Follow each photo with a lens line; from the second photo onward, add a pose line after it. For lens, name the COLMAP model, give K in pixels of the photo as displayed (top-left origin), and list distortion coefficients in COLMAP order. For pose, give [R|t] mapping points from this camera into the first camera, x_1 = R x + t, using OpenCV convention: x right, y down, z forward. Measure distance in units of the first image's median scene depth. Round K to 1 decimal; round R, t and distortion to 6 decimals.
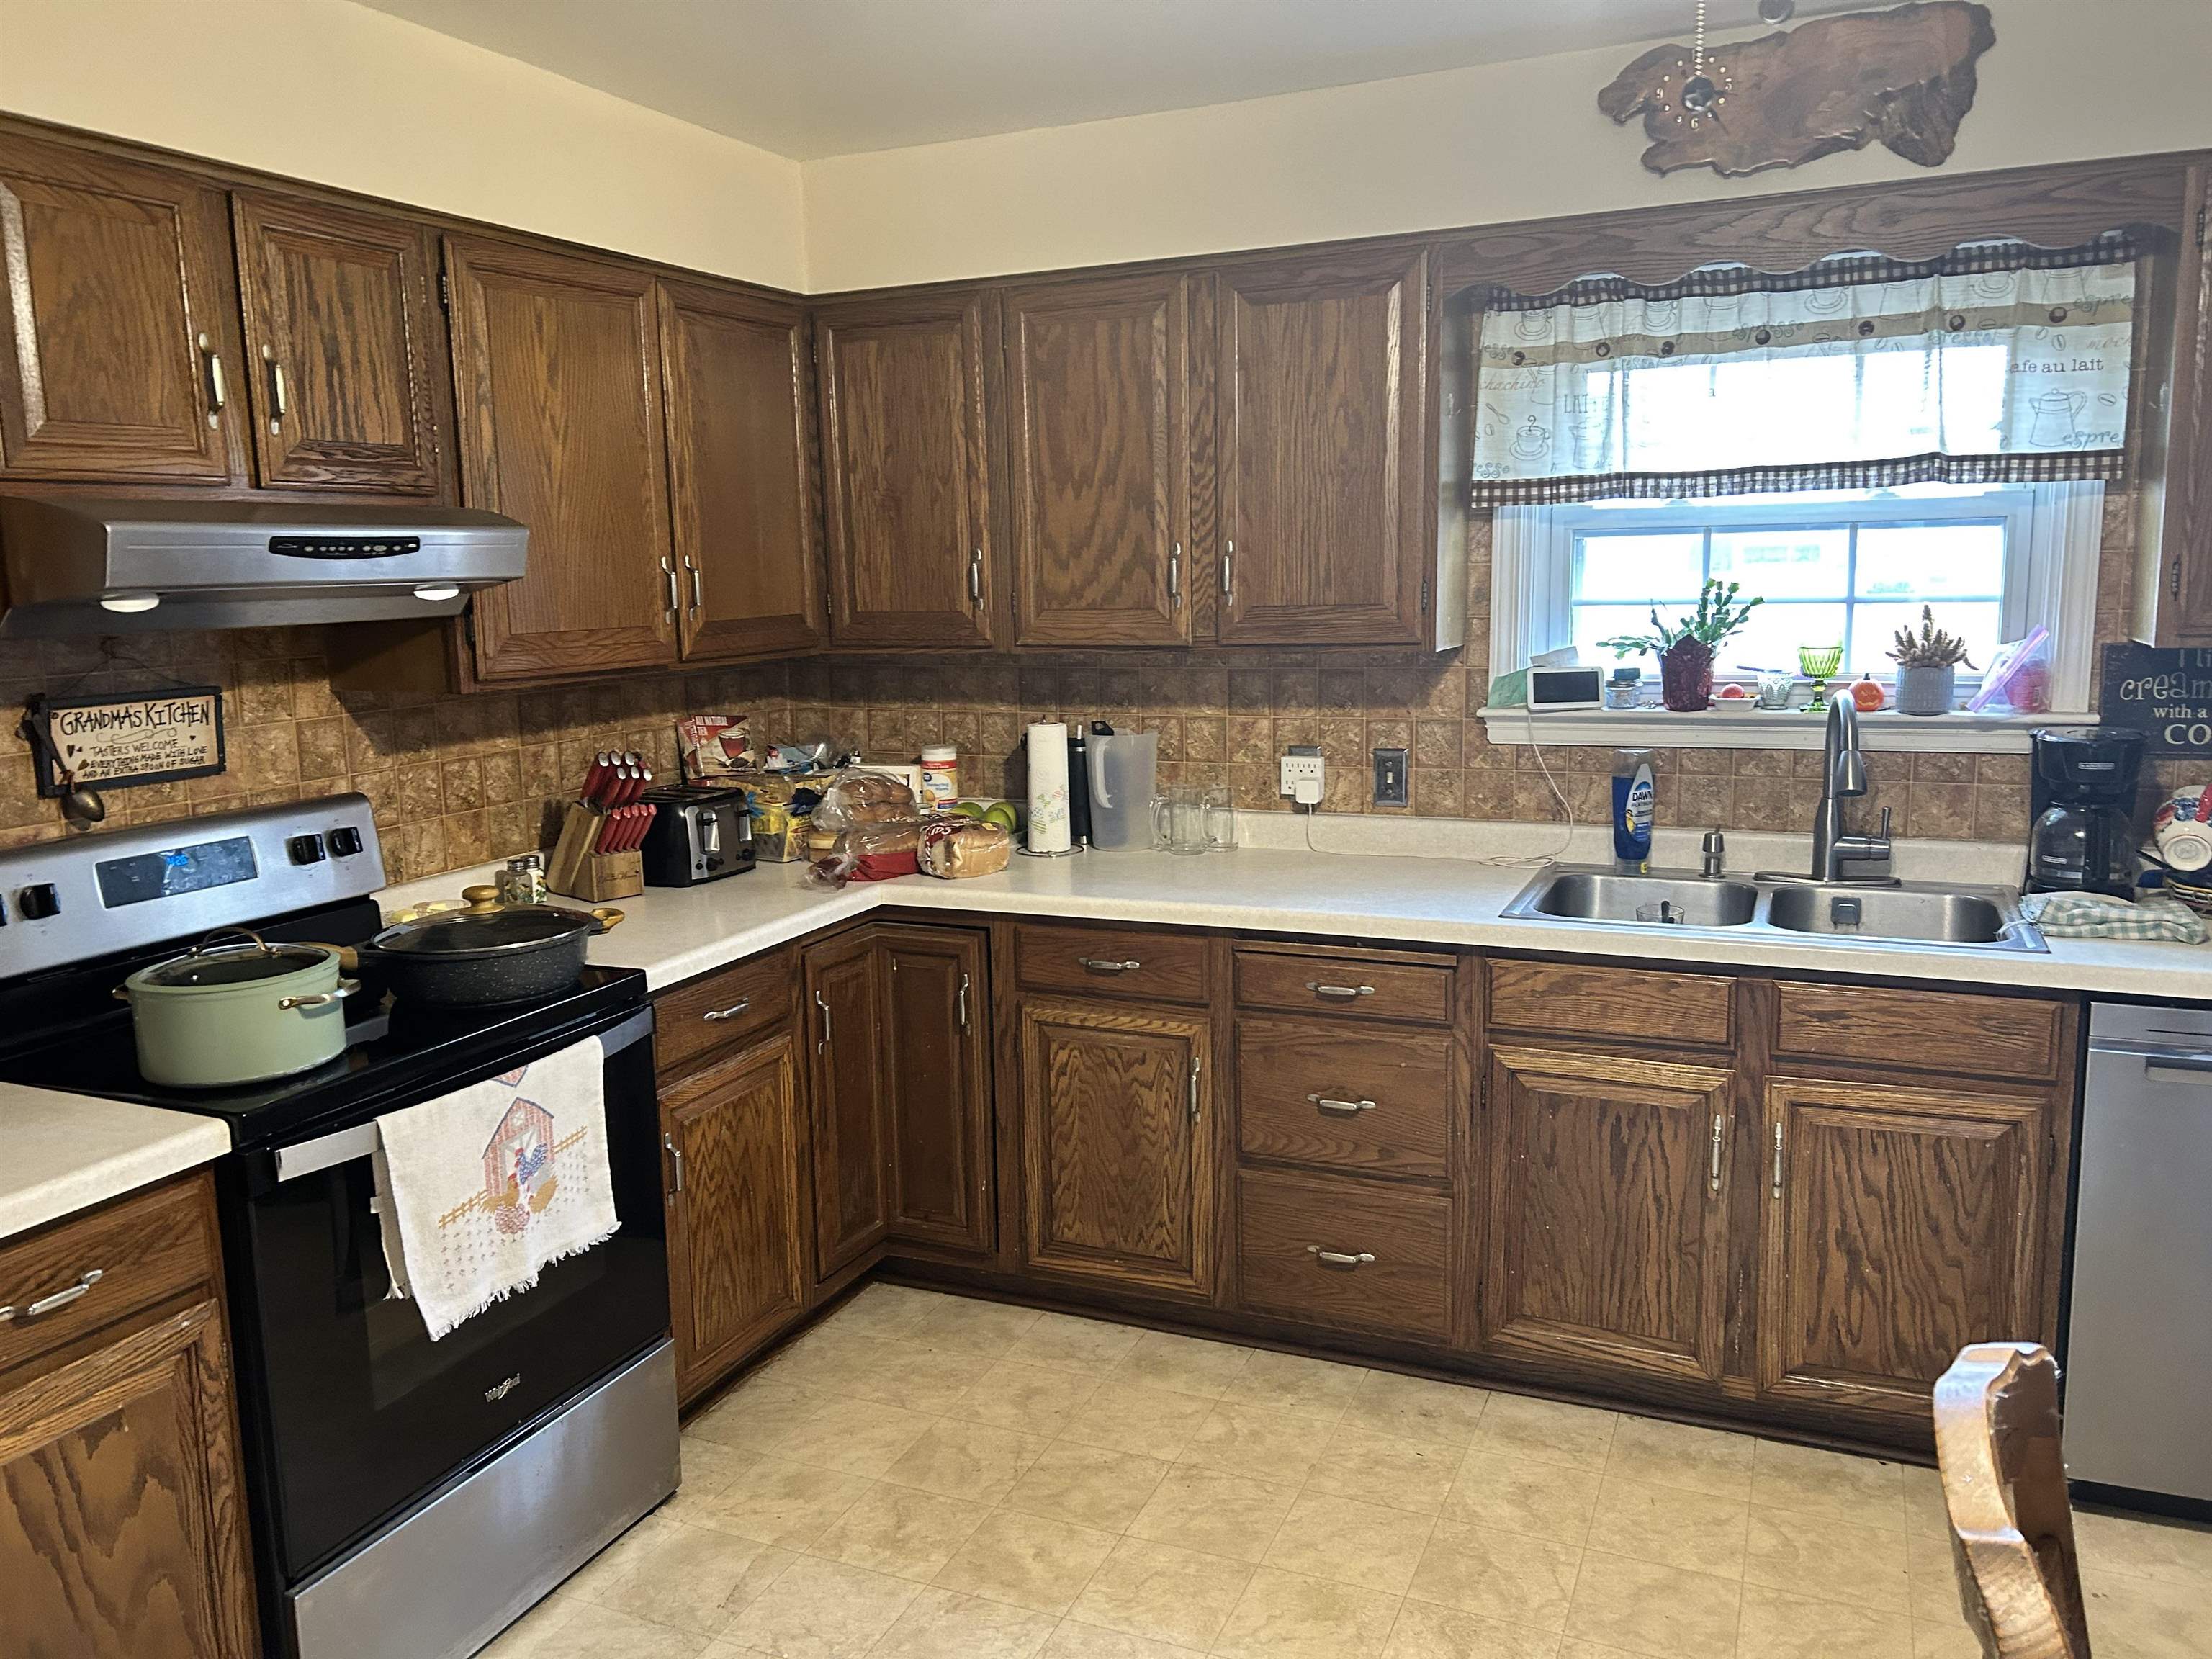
lens RADIAL K [[1685.2, 0, 1106.9], [0, 1685.2, 813.2], [0, 0, 1]] dist [0.066004, -0.081090]
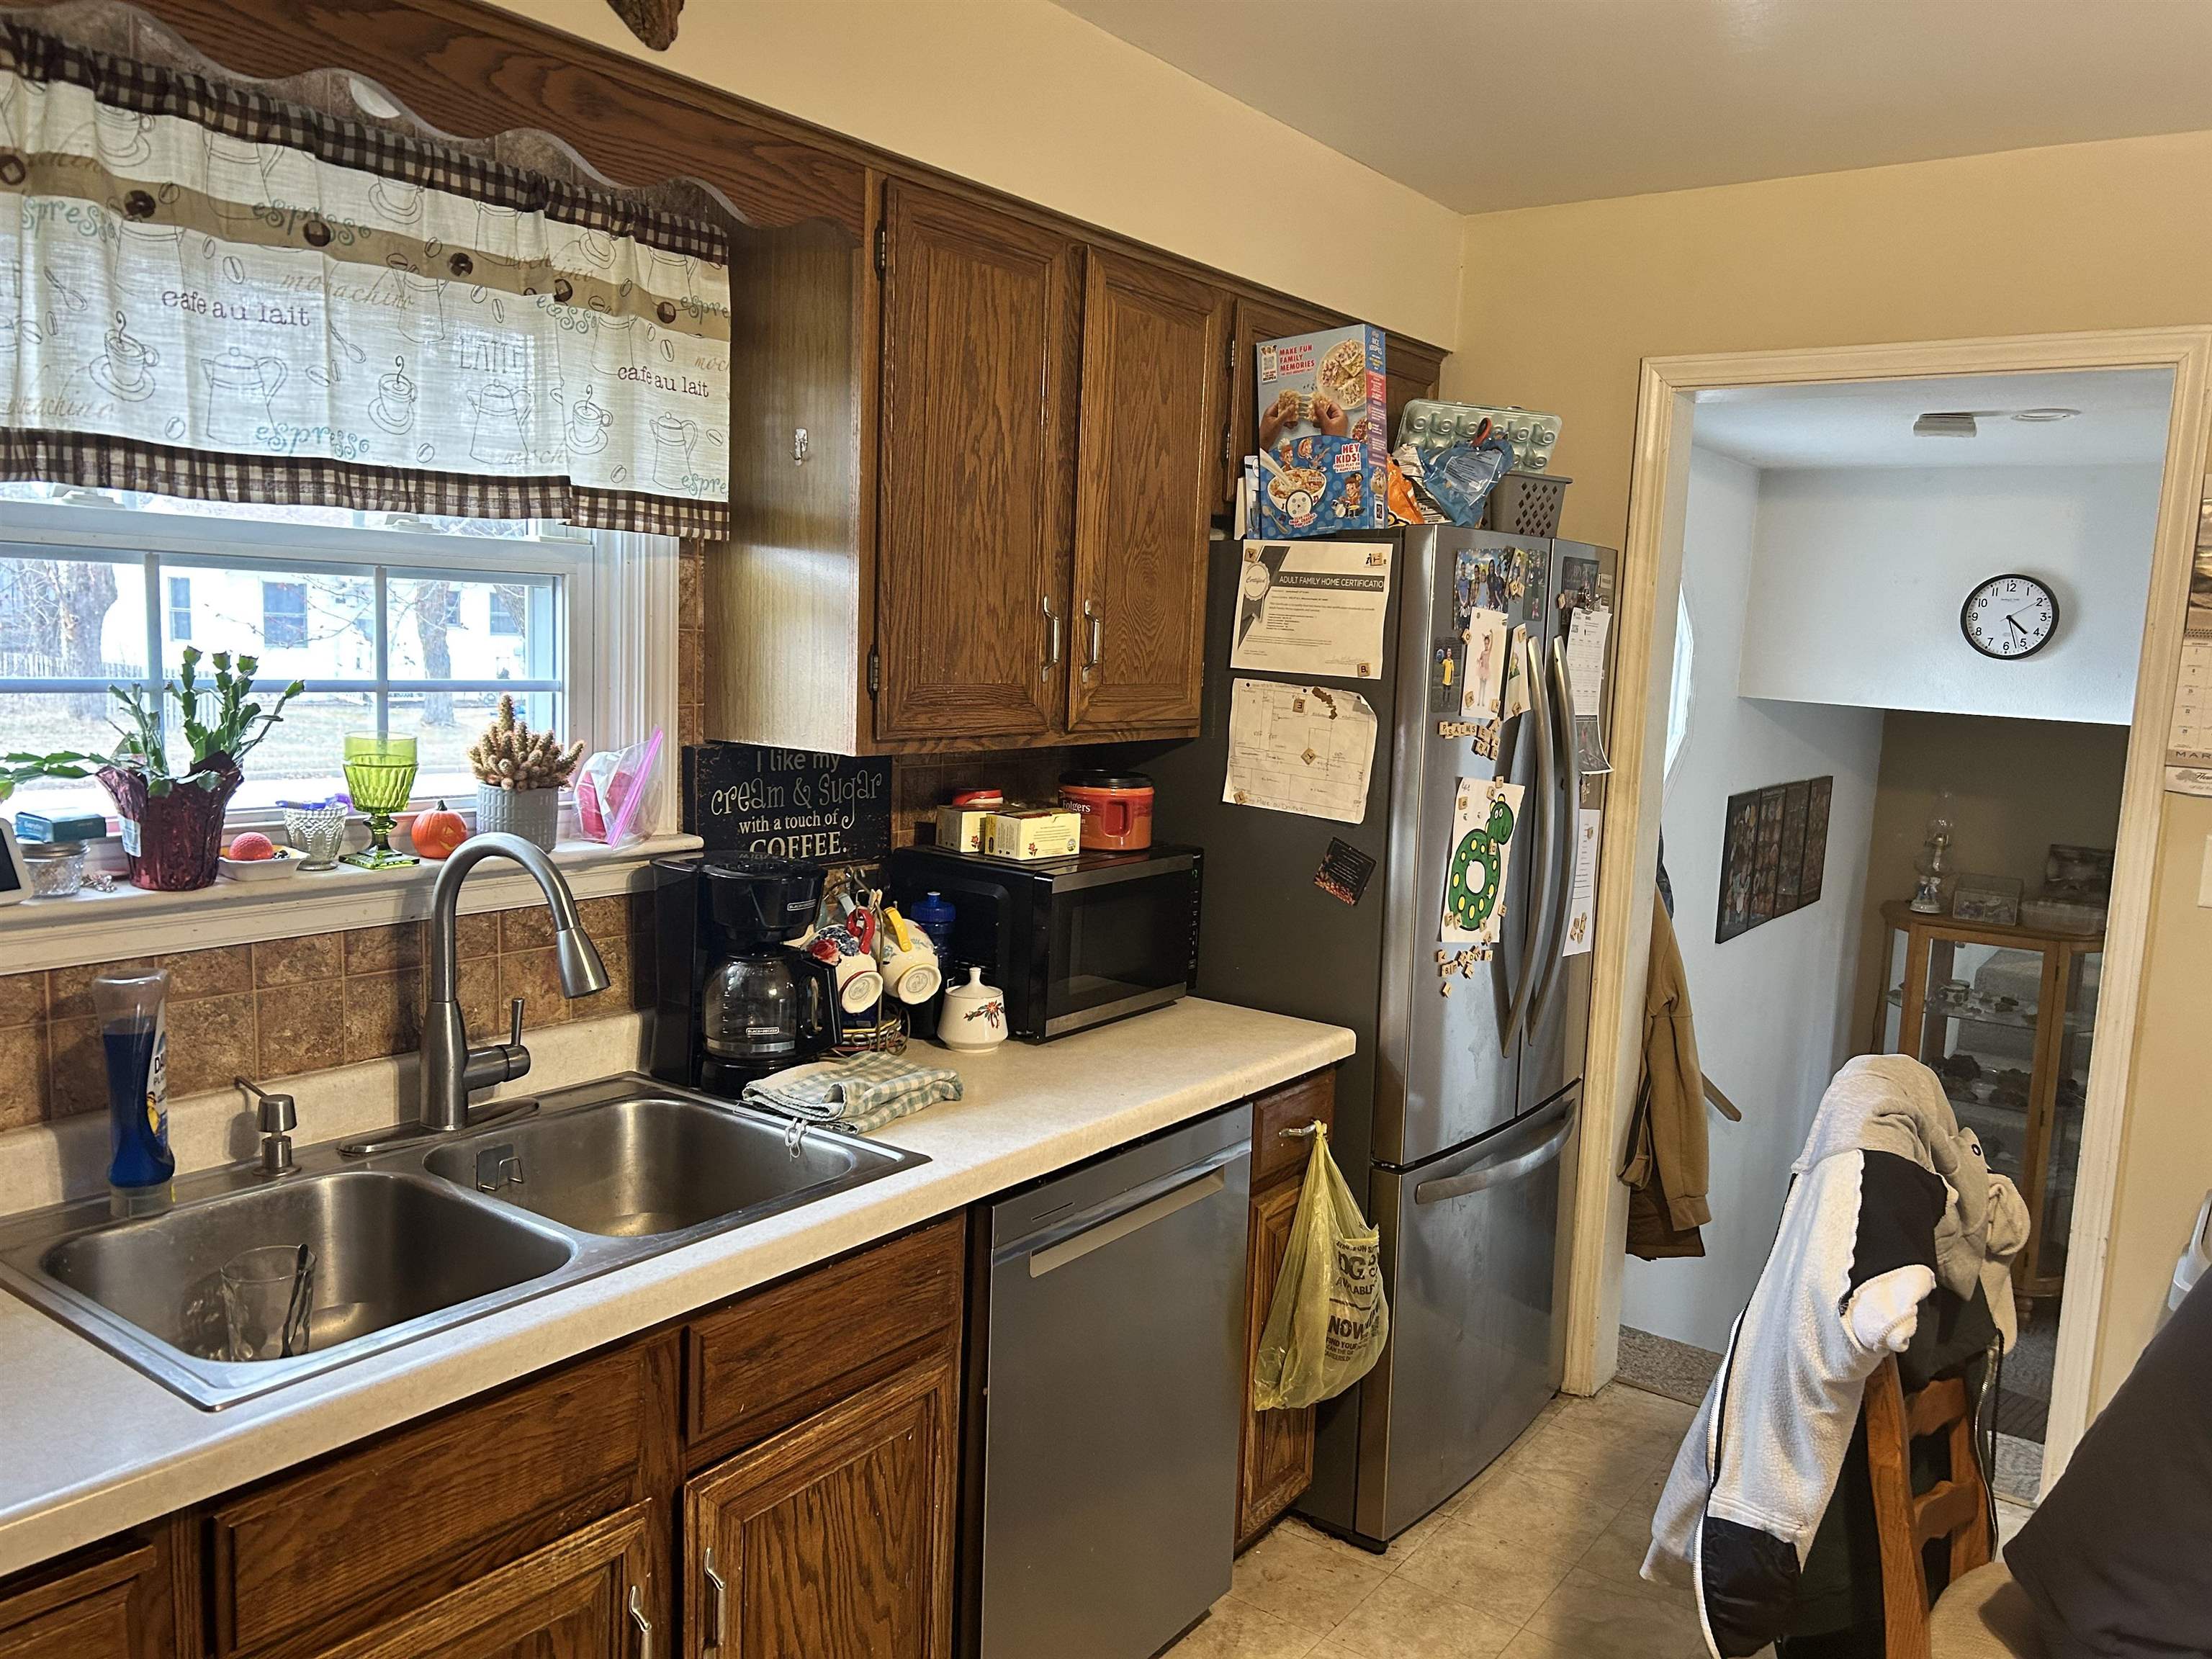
lens RADIAL K [[1685.2, 0, 1106.7], [0, 1685.2, 833.5], [0, 0, 1]] dist [0.066004, -0.081090]
pose [[0.194012, -0.096244, 0.976267, -0.163056], [0.085195, 0.993069, 0.080969, -0.117479], [-0.977293, 0.067464, 0.200867, 0.727837]]
